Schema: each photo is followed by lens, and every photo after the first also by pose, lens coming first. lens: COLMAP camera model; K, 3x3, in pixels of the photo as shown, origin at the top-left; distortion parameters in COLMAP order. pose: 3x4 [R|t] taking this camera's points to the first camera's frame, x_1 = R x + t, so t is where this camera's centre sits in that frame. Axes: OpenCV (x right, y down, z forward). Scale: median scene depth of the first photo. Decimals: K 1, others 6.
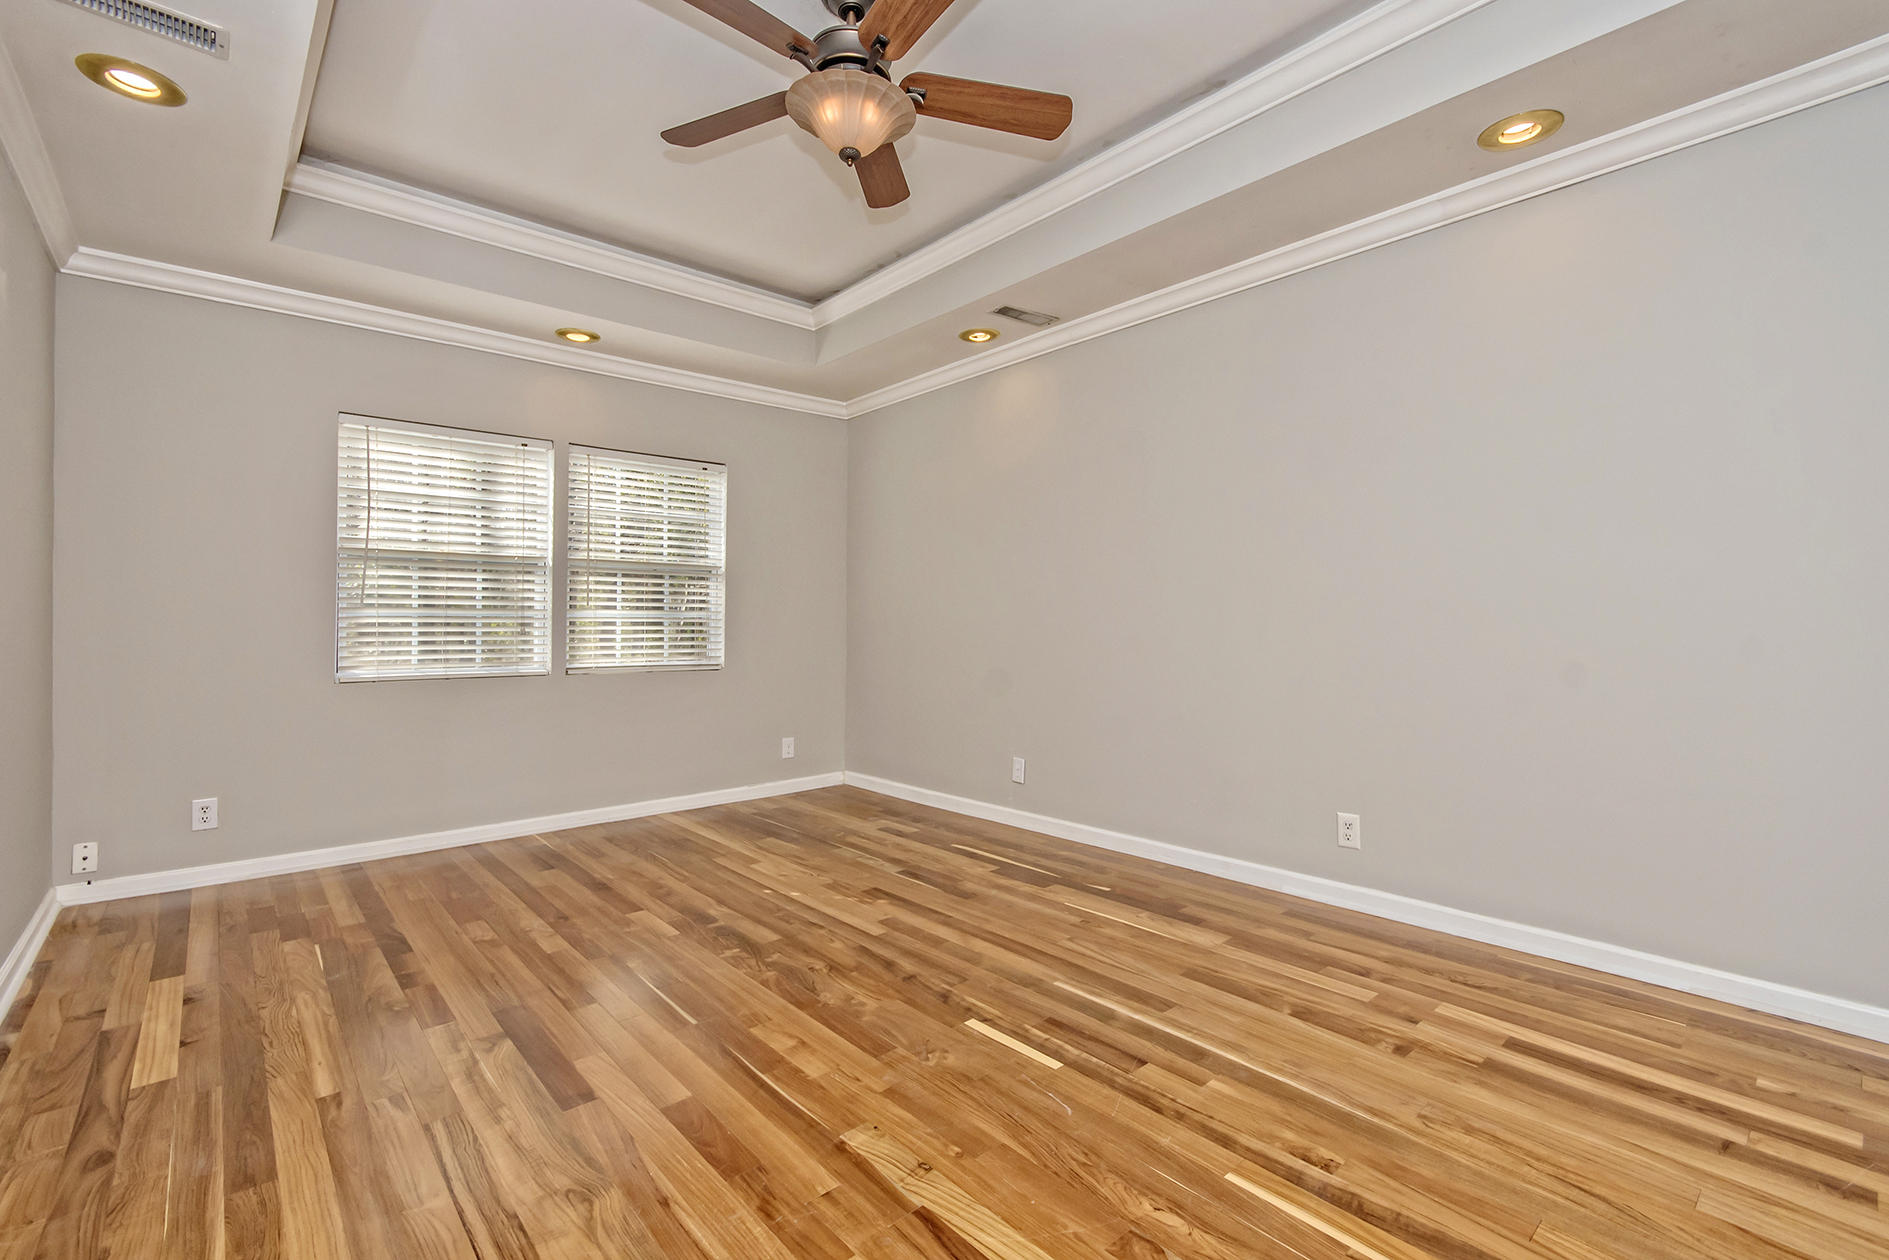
lens RADIAL K [[828.2, 0, 938.9], [0, 828.2, 629.1], [0, 0, 1]] dist [0.001599, -0.000222]
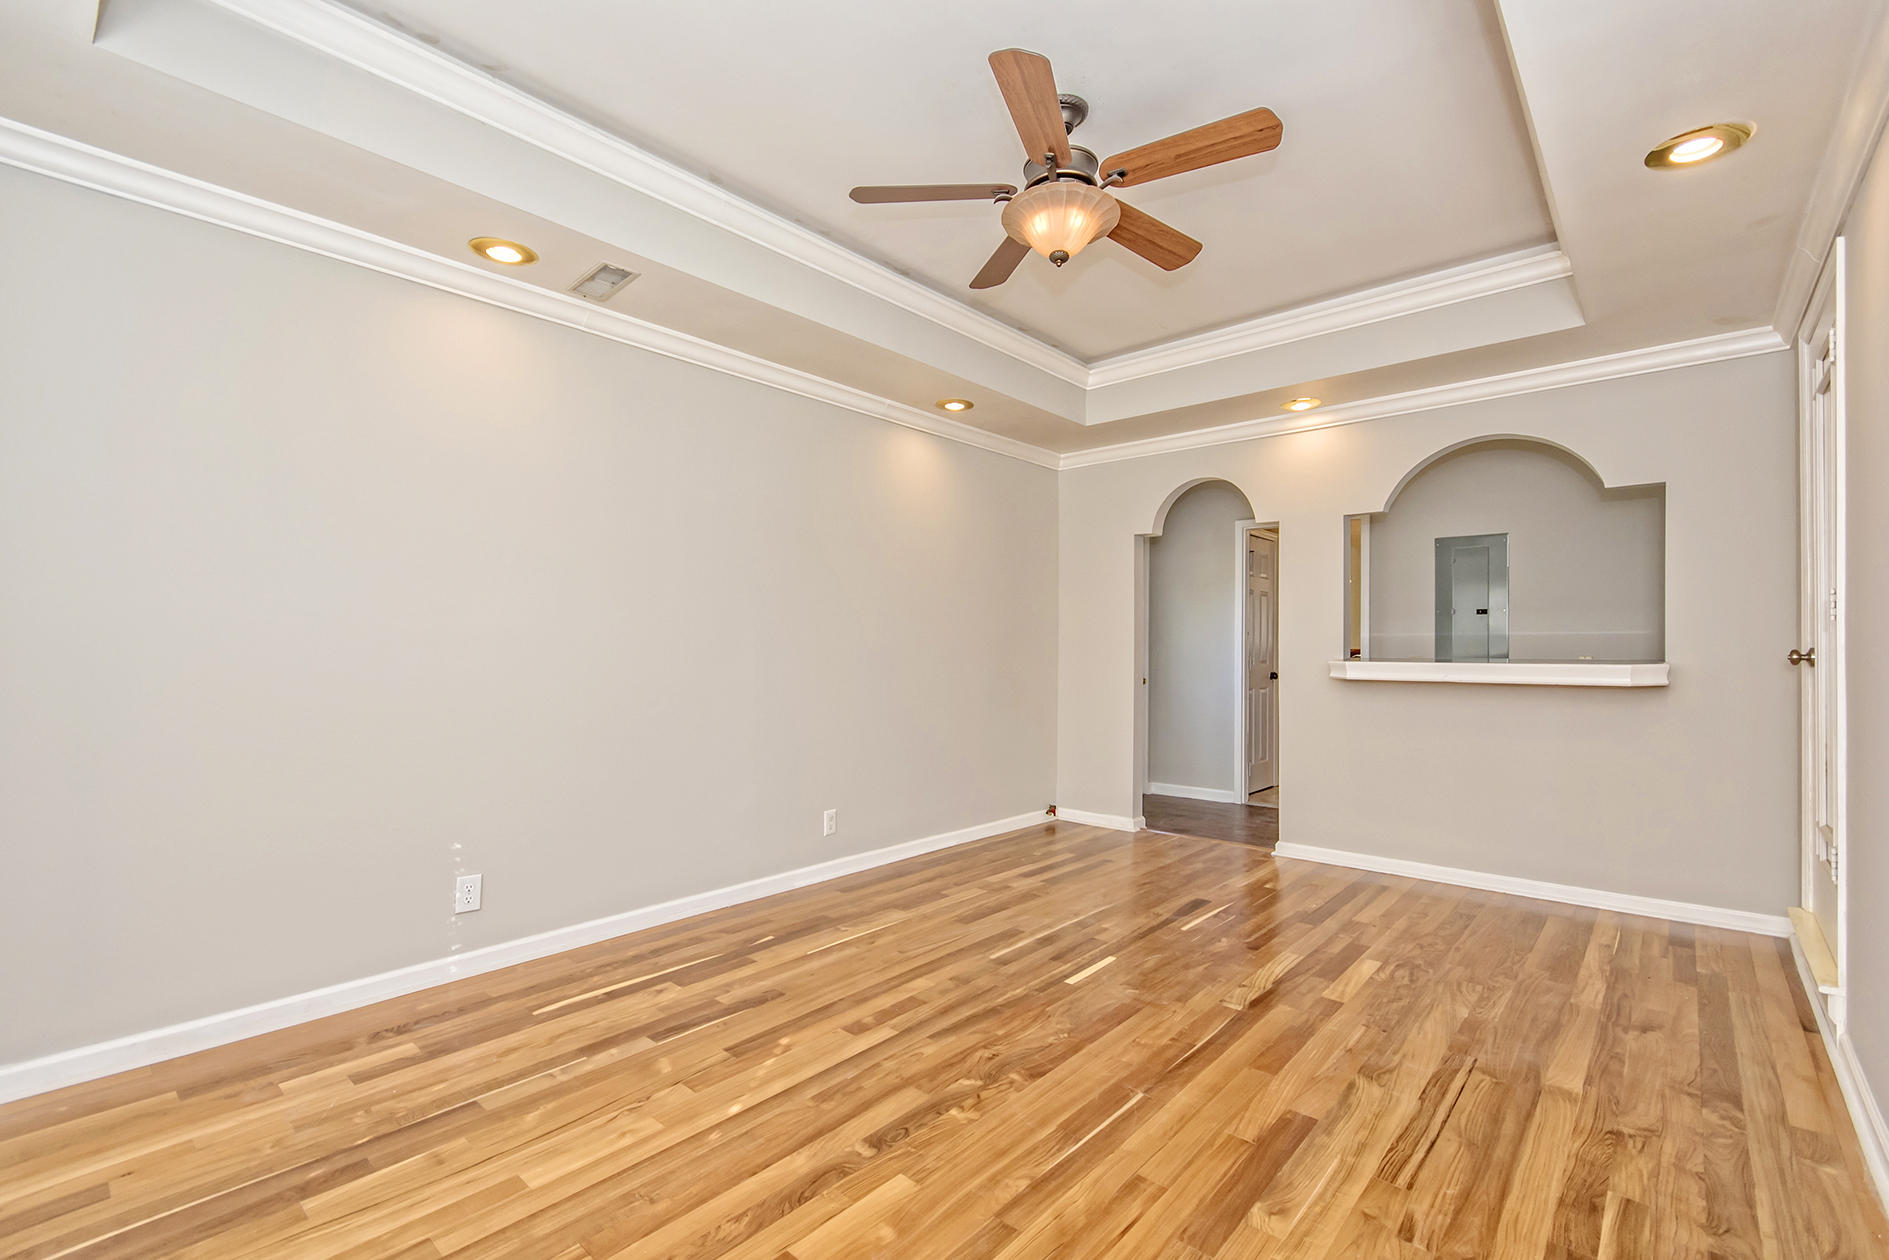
lens RADIAL K [[841.7, 0, 958.8], [0, 841.7, 628.9], [0, 0, 1]] dist [-0.000799, 0.000107]
pose [[-0.143545, 0.027907, 0.989250, -1.007404], [0.003973, 0.999611, -0.027622, -0.039216], [-0.989636, -0.000035, -0.143600, 1.080871]]
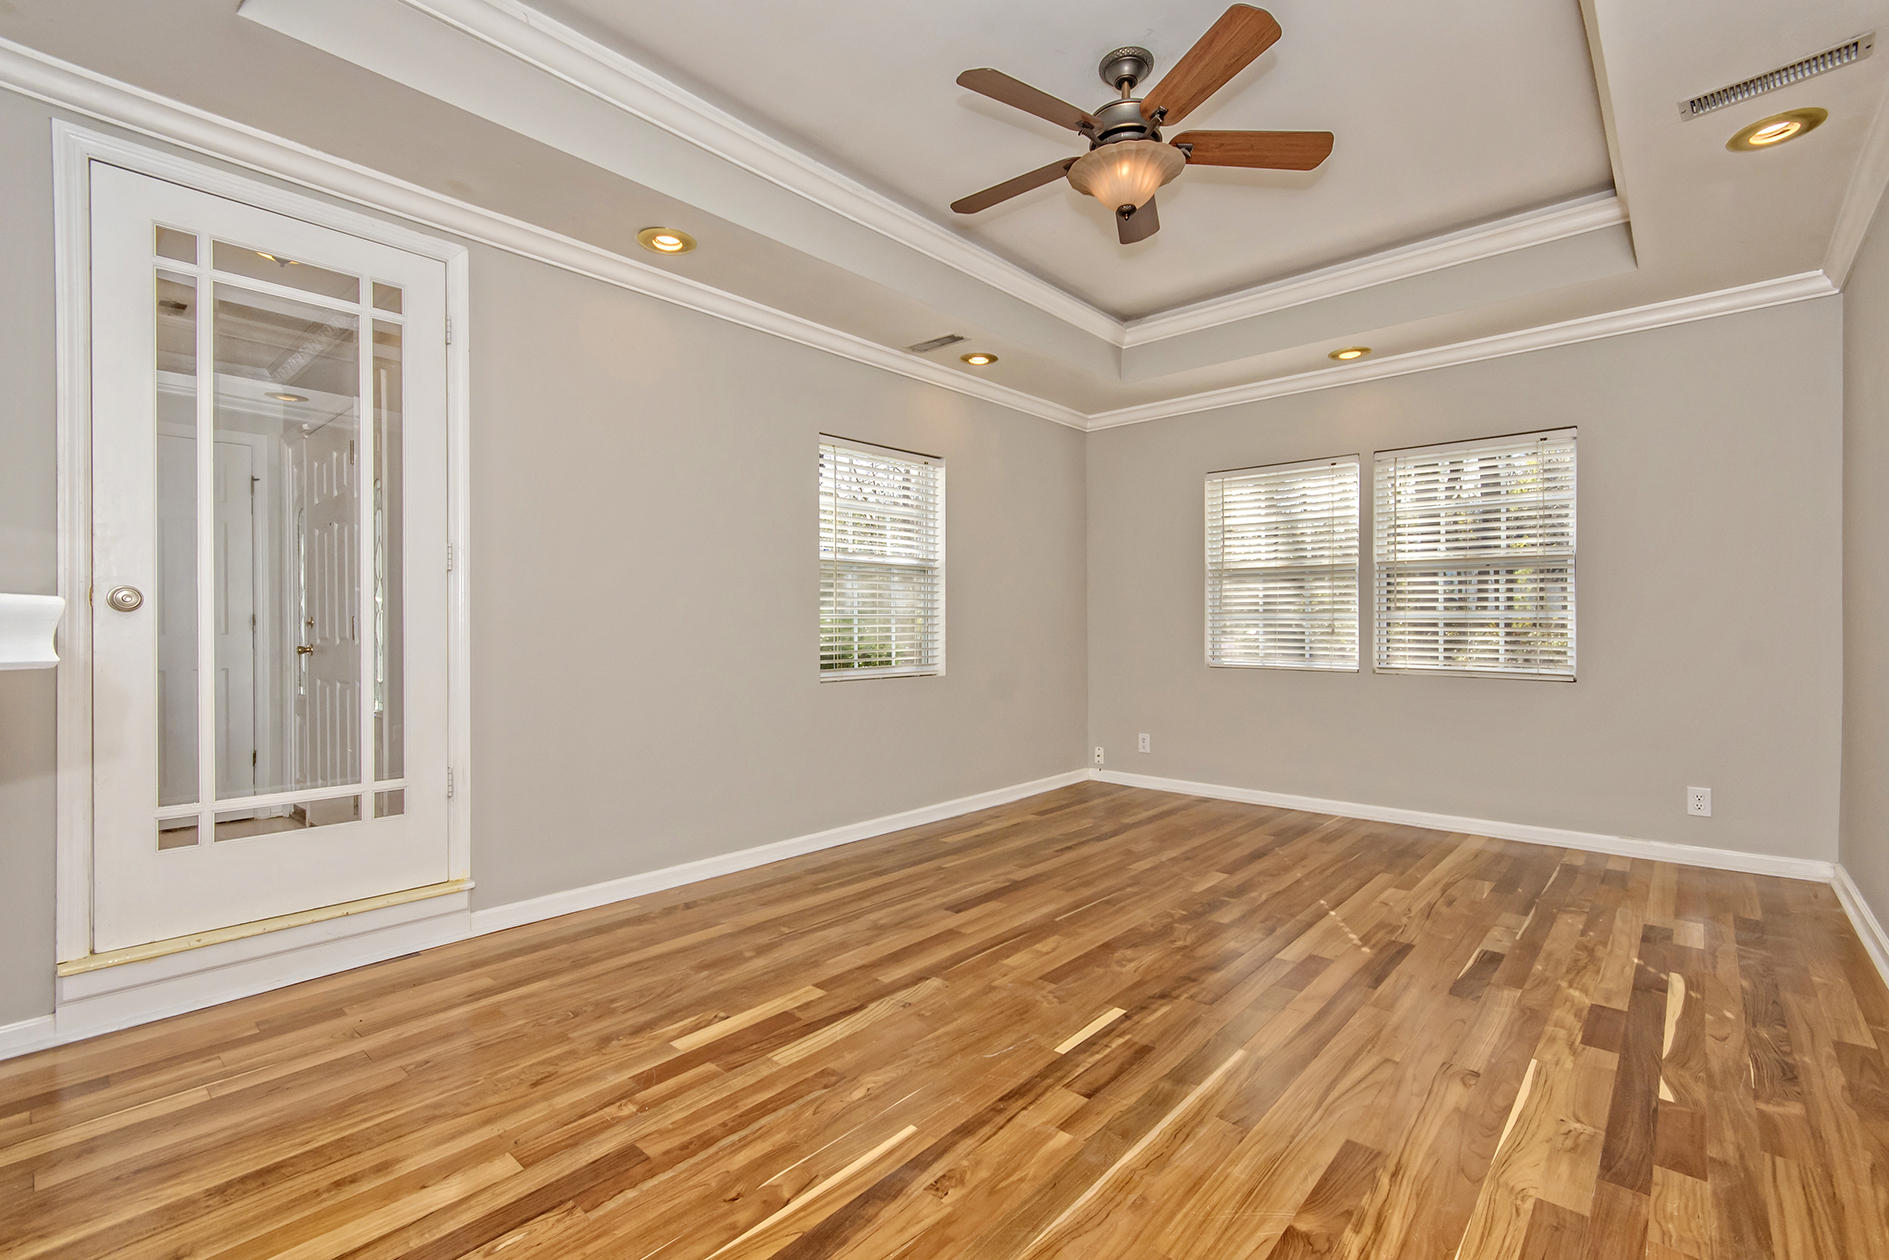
lens RADIAL K [[836.5, 0, 936.8], [0, 836.5, 623.4], [0, 0, 1]] dist [0.001140, -0.000642]
pose [[0.116235, 0.001397, -0.993221, 0.836304], [-0.004093, 0.999991, 0.000927, -0.010237], [0.993213, 0.003957, 0.116240, 0.512348]]
